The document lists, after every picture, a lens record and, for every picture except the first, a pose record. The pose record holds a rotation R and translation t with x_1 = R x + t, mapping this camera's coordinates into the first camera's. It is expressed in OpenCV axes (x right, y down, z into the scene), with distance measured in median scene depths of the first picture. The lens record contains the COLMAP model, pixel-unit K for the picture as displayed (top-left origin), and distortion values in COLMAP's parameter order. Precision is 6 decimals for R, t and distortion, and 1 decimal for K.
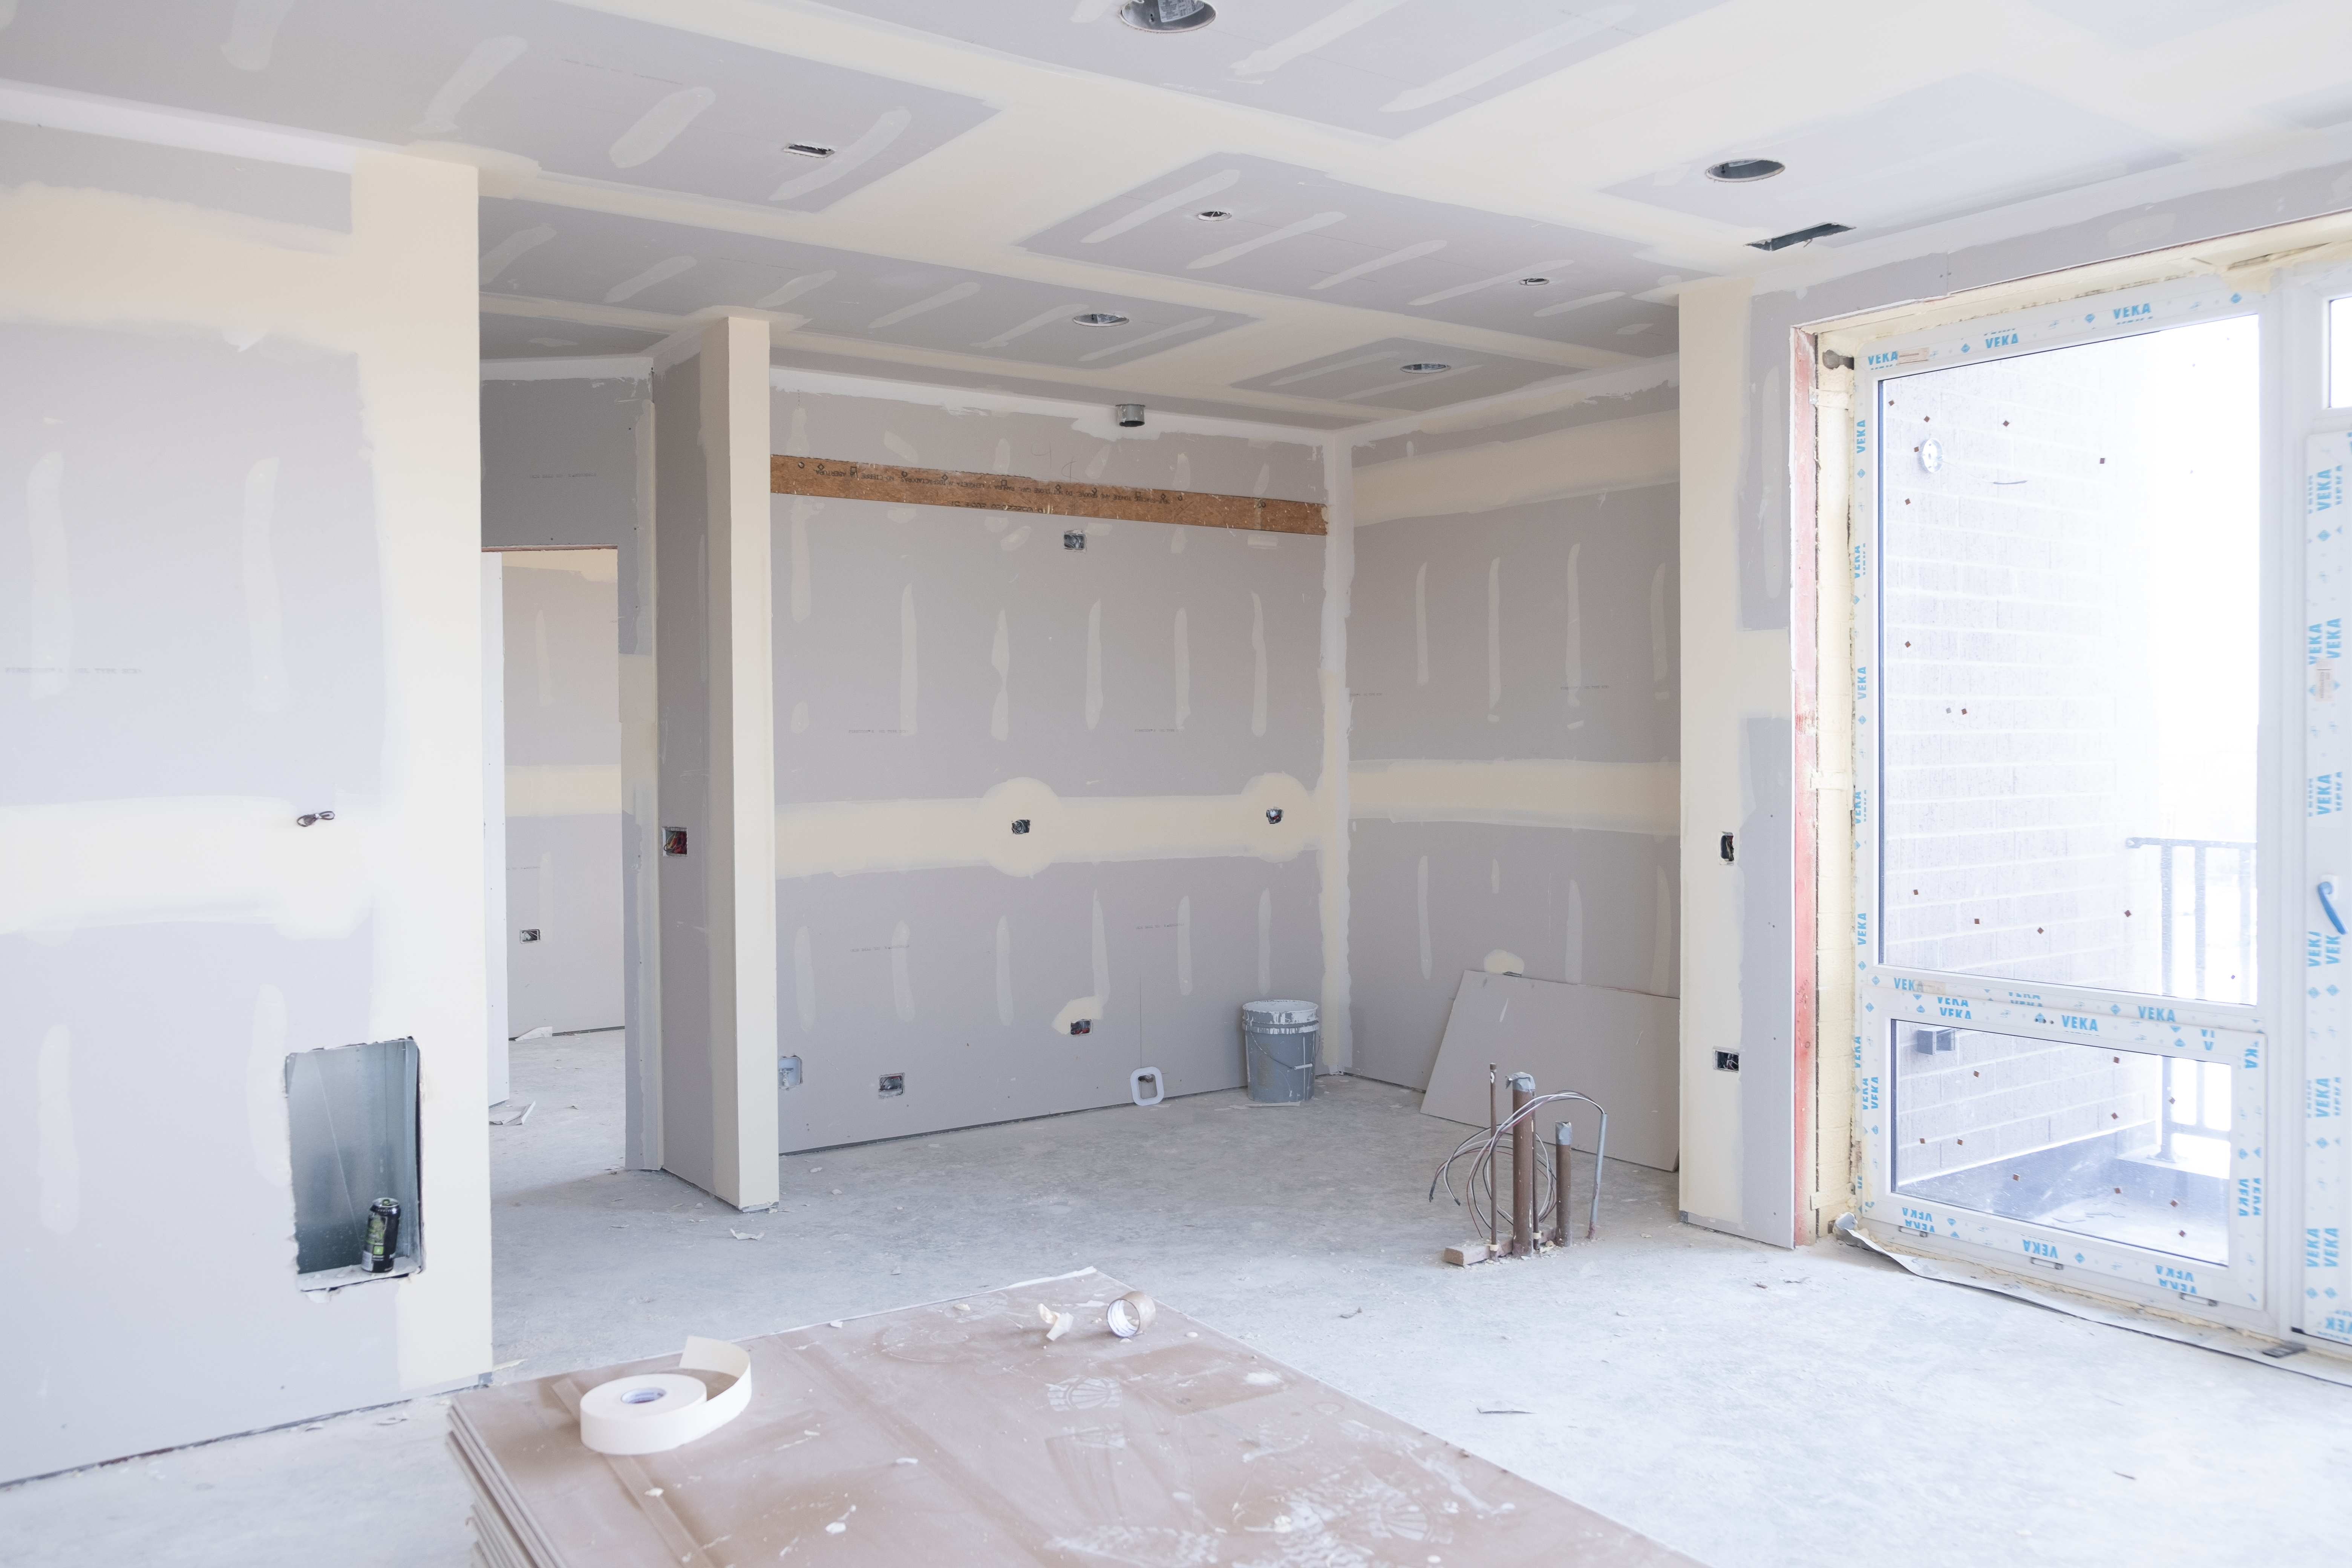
lens RADIAL K [[1848.6, 0, 1199.4], [0, 1848.6, 760.4], [0, 0, 1]] dist [-0.017017, 0.011763]
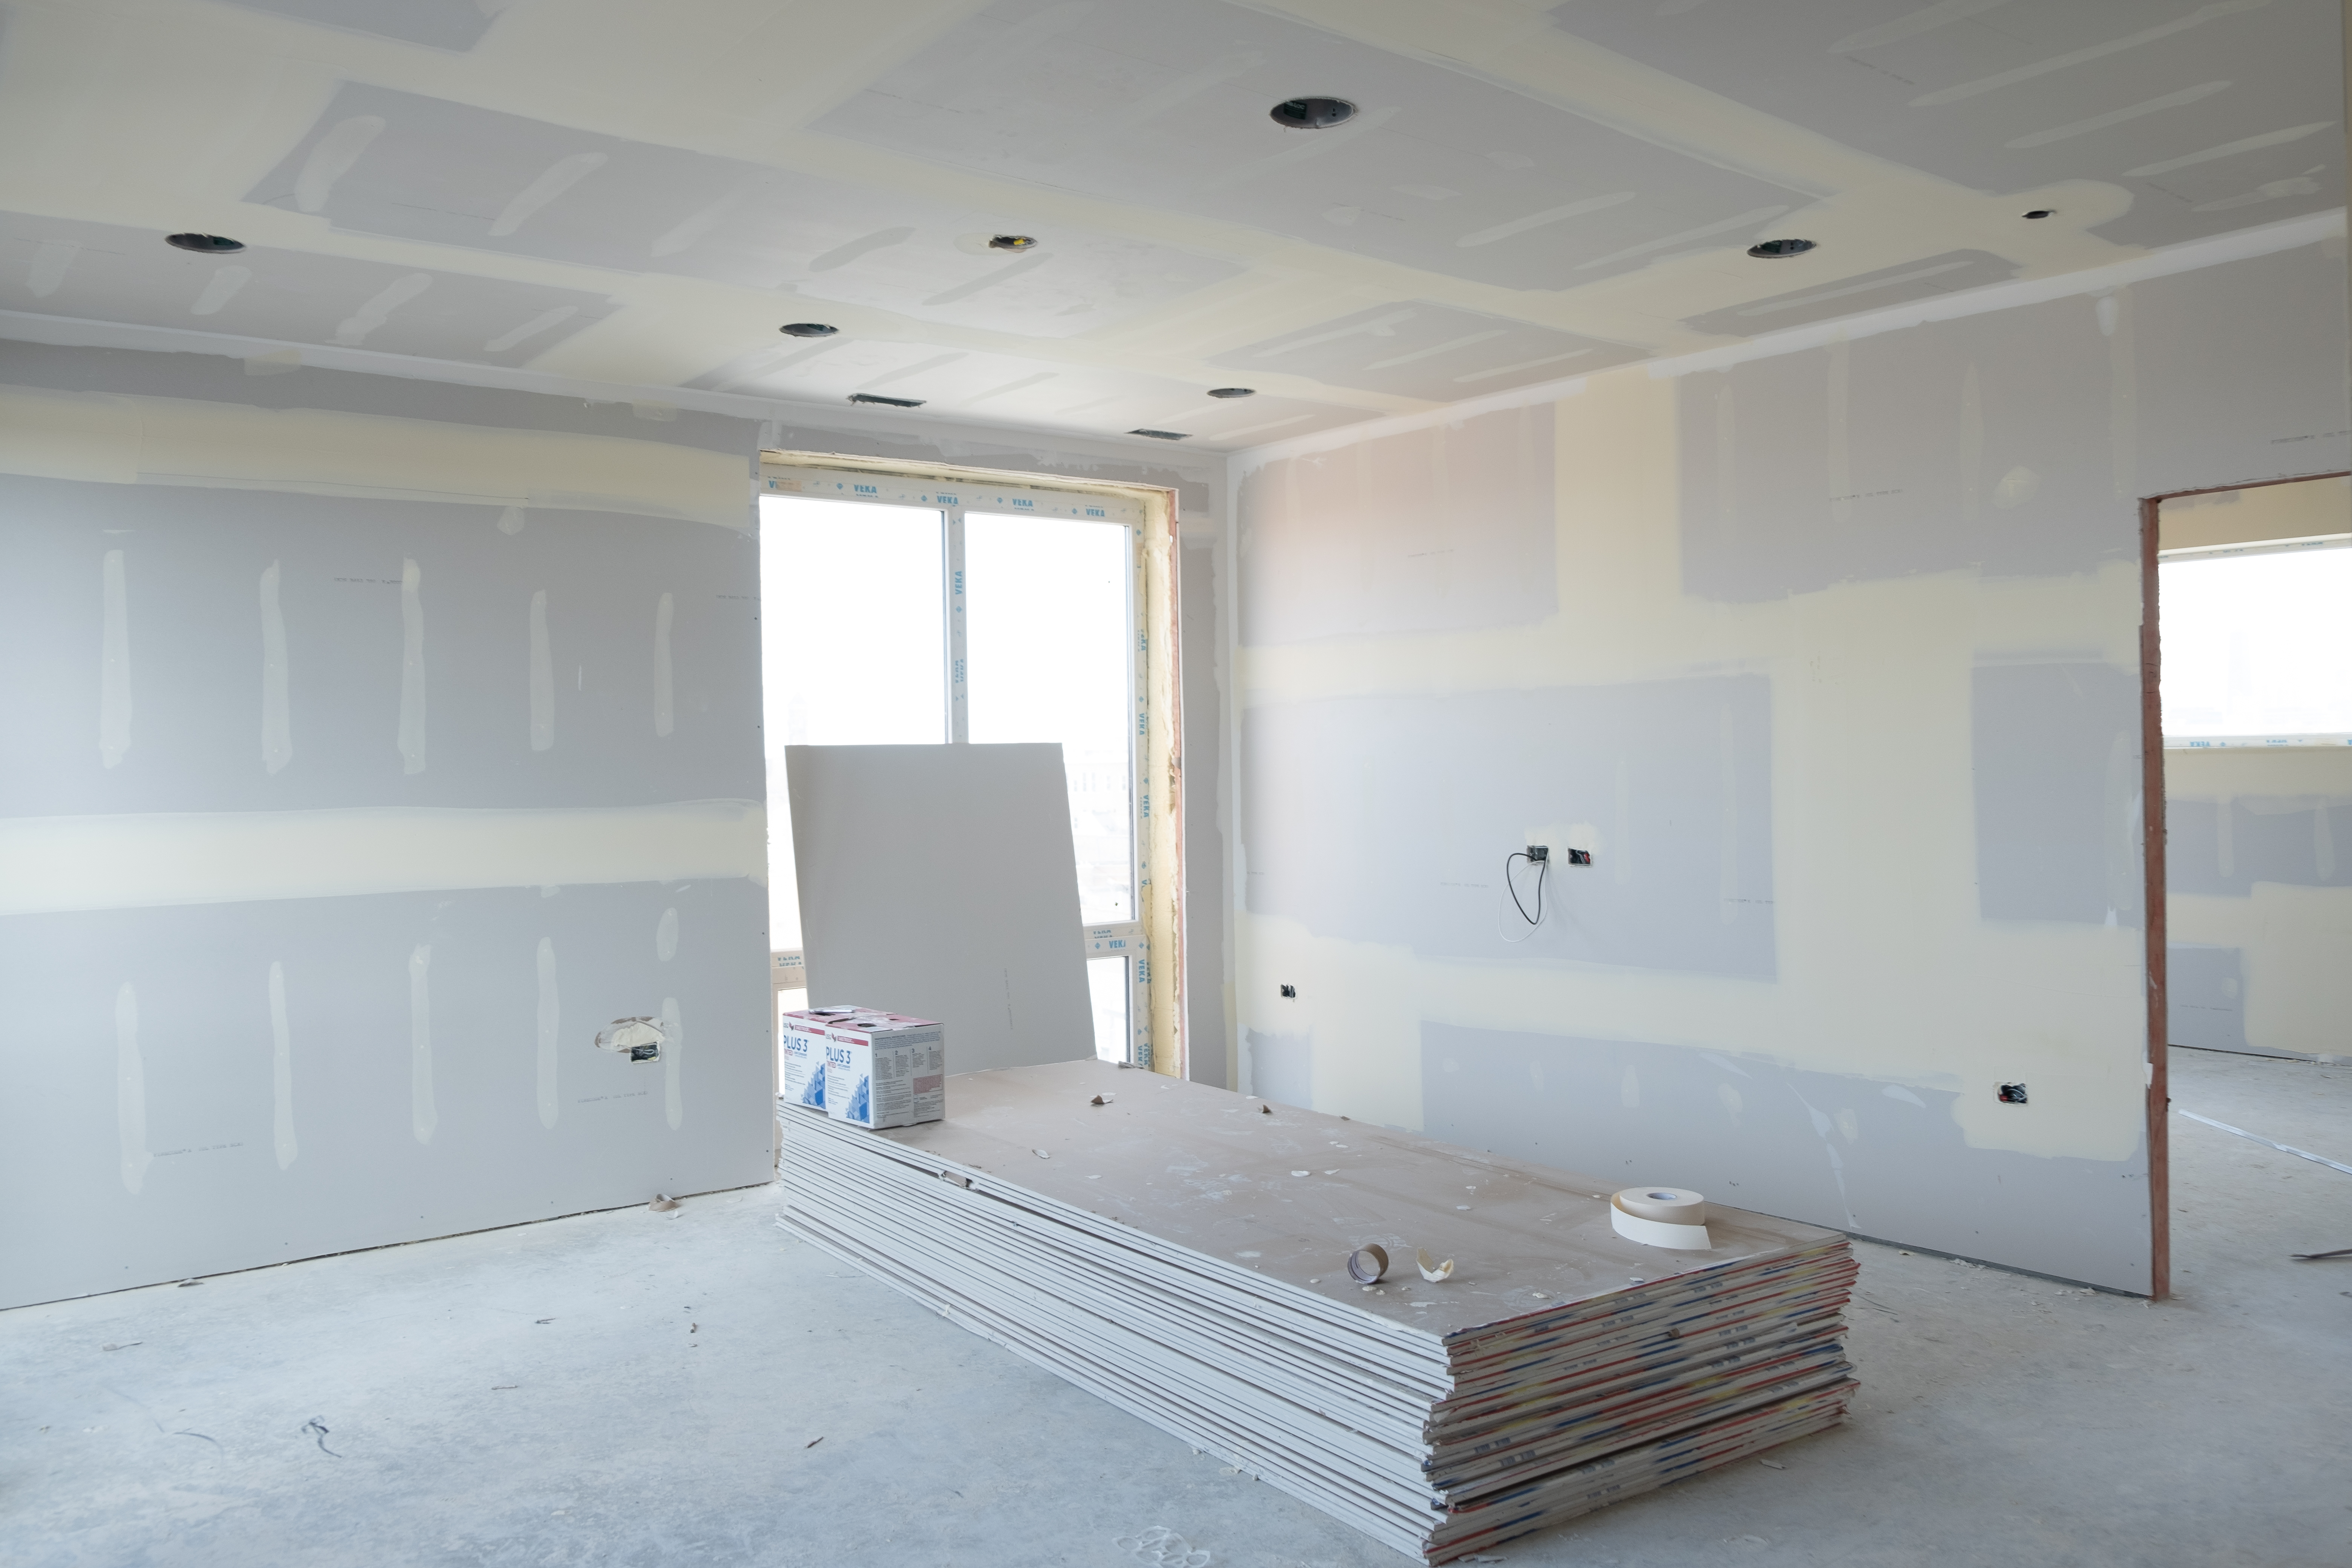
lens RADIAL K [[1848.6, 0, 1191.8], [0, 1848.6, 773.3], [0, 0, 1]] dist [-0.017017, 0.011763]
pose [[-0.998553, 0.024036, -0.048102, 0.107078], [0.022898, 0.999448, 0.024083, -0.029978], [0.048655, 0.022946, -0.998552, 1.901348]]
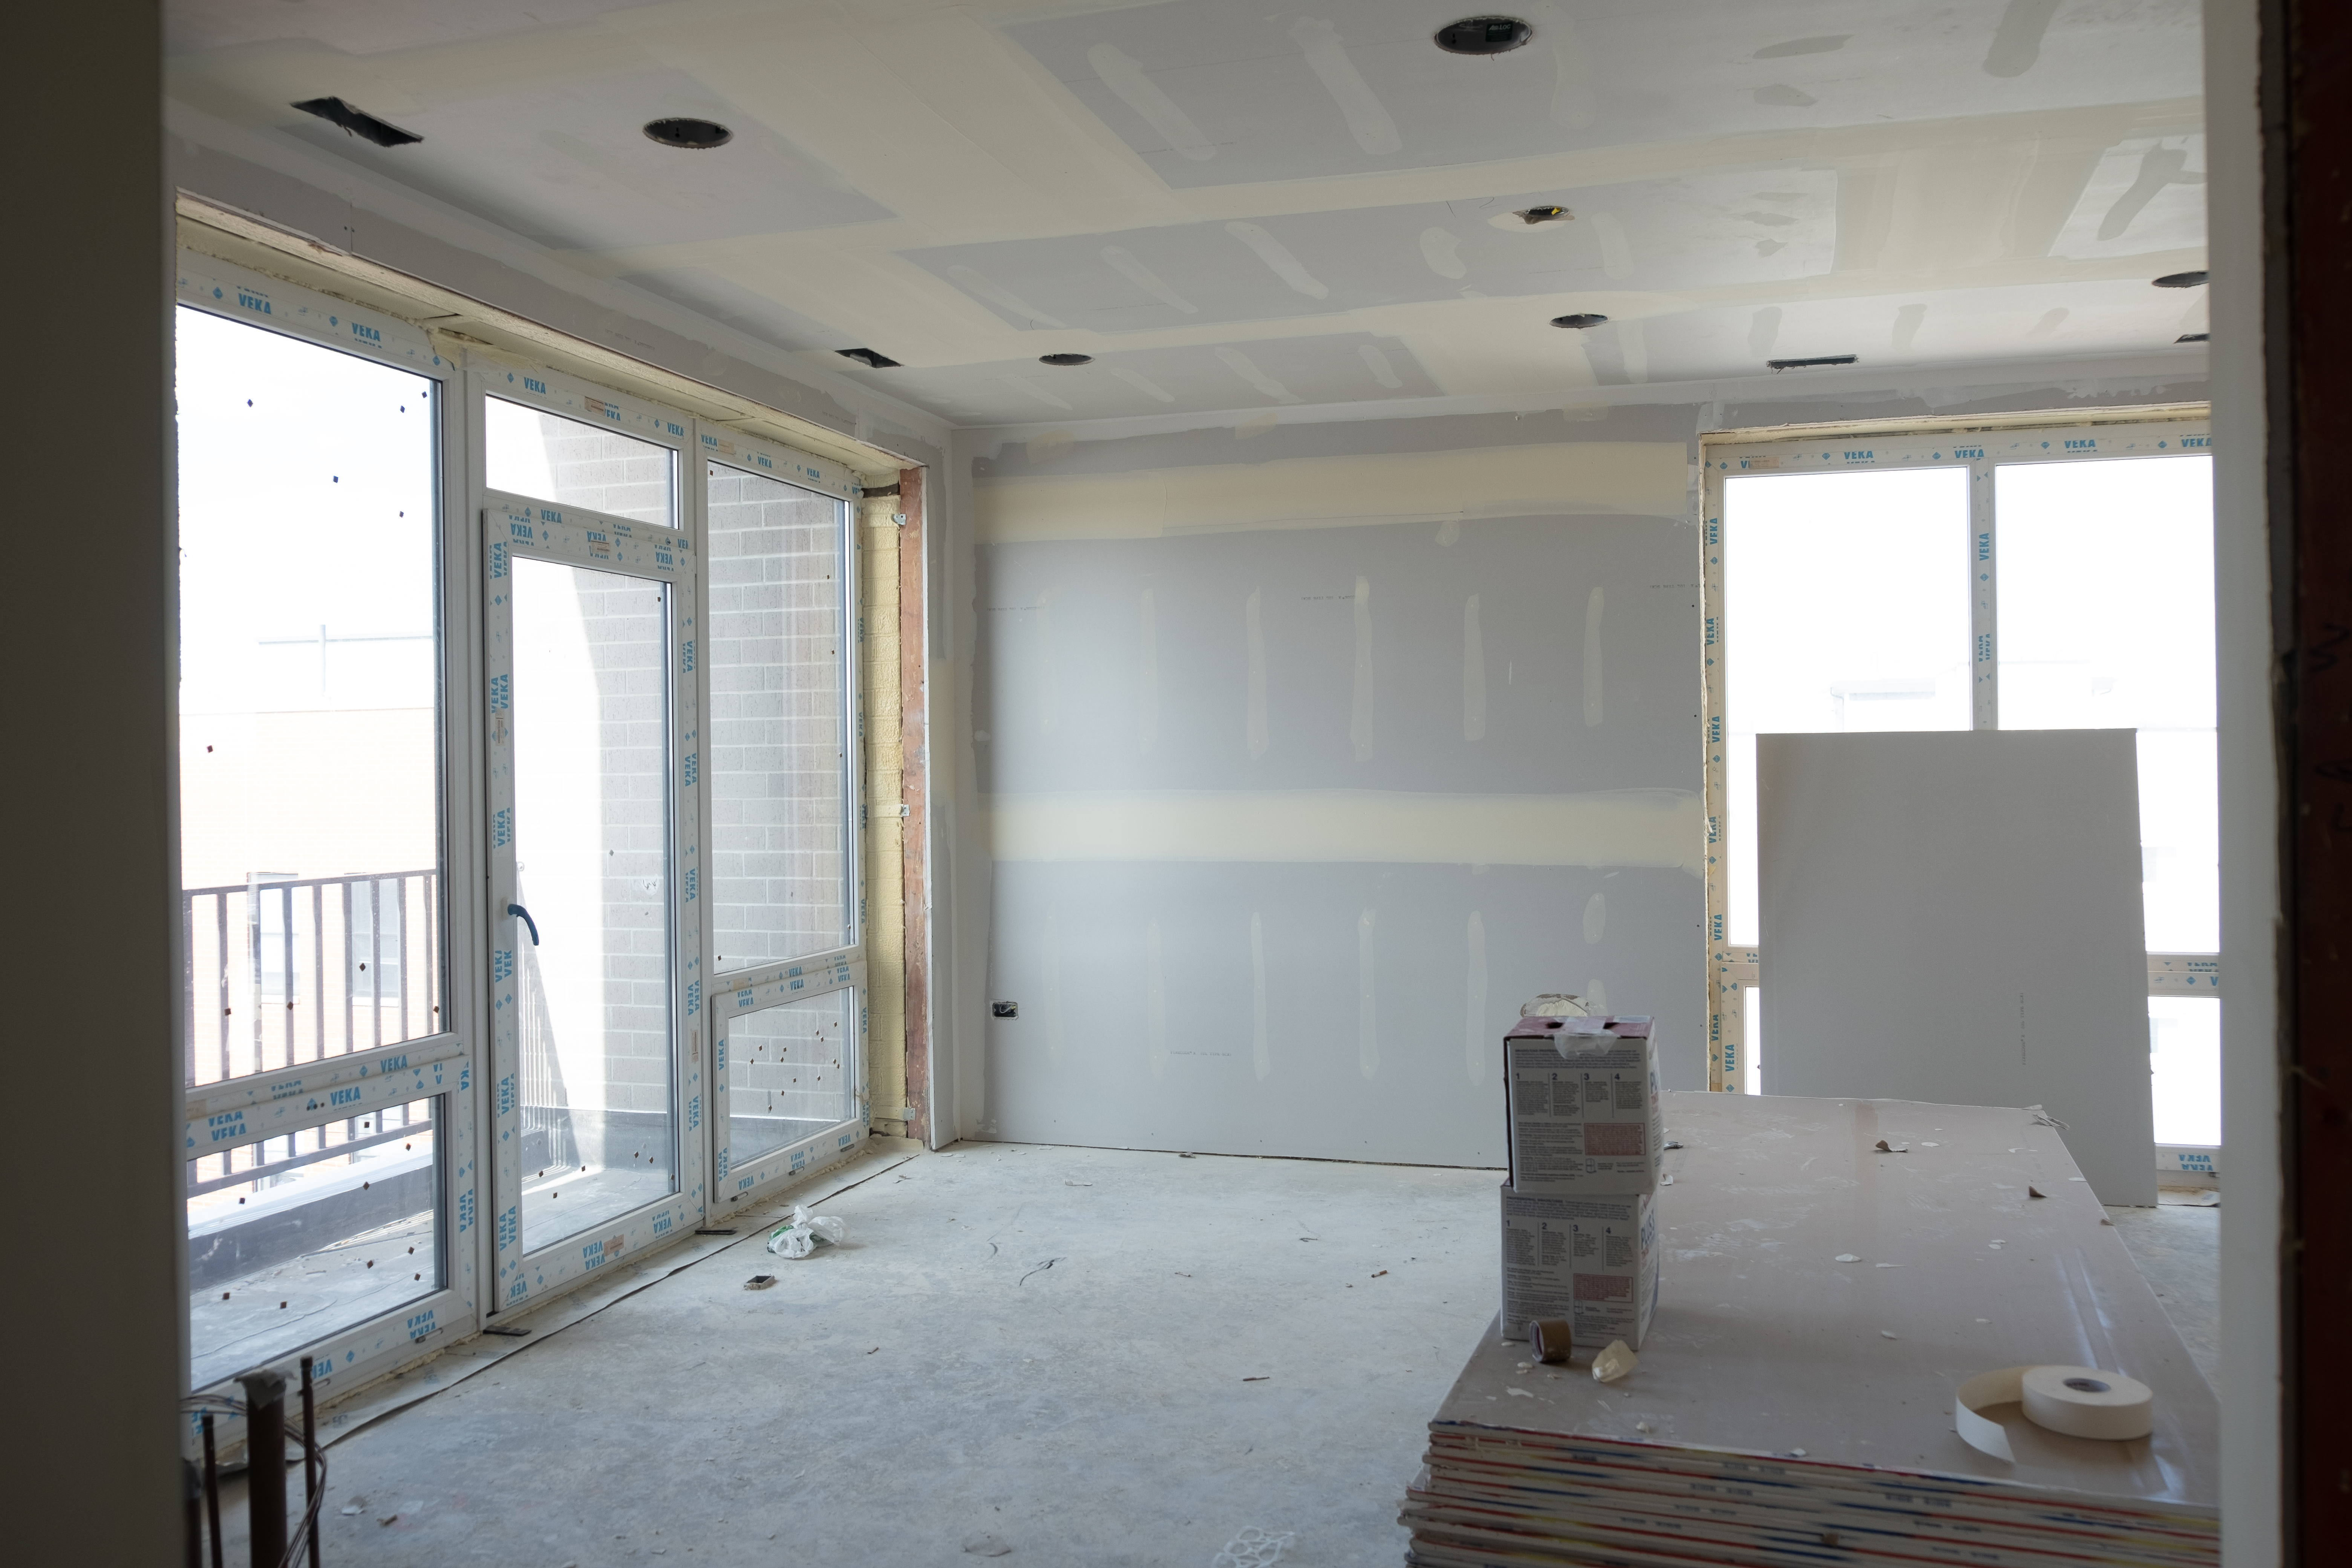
lens RADIAL K [[1848.6, 0, 1187.2], [0, 1848.6, 769.2], [0, 0, 1]] dist [-0.017017, 0.011763]
pose [[-0.615385, 0.009596, 0.788168, -0.628802], [0.026784, 0.999603, 0.008743, -0.019182], [-0.787771, 0.026490, -0.615398, 1.570520]]
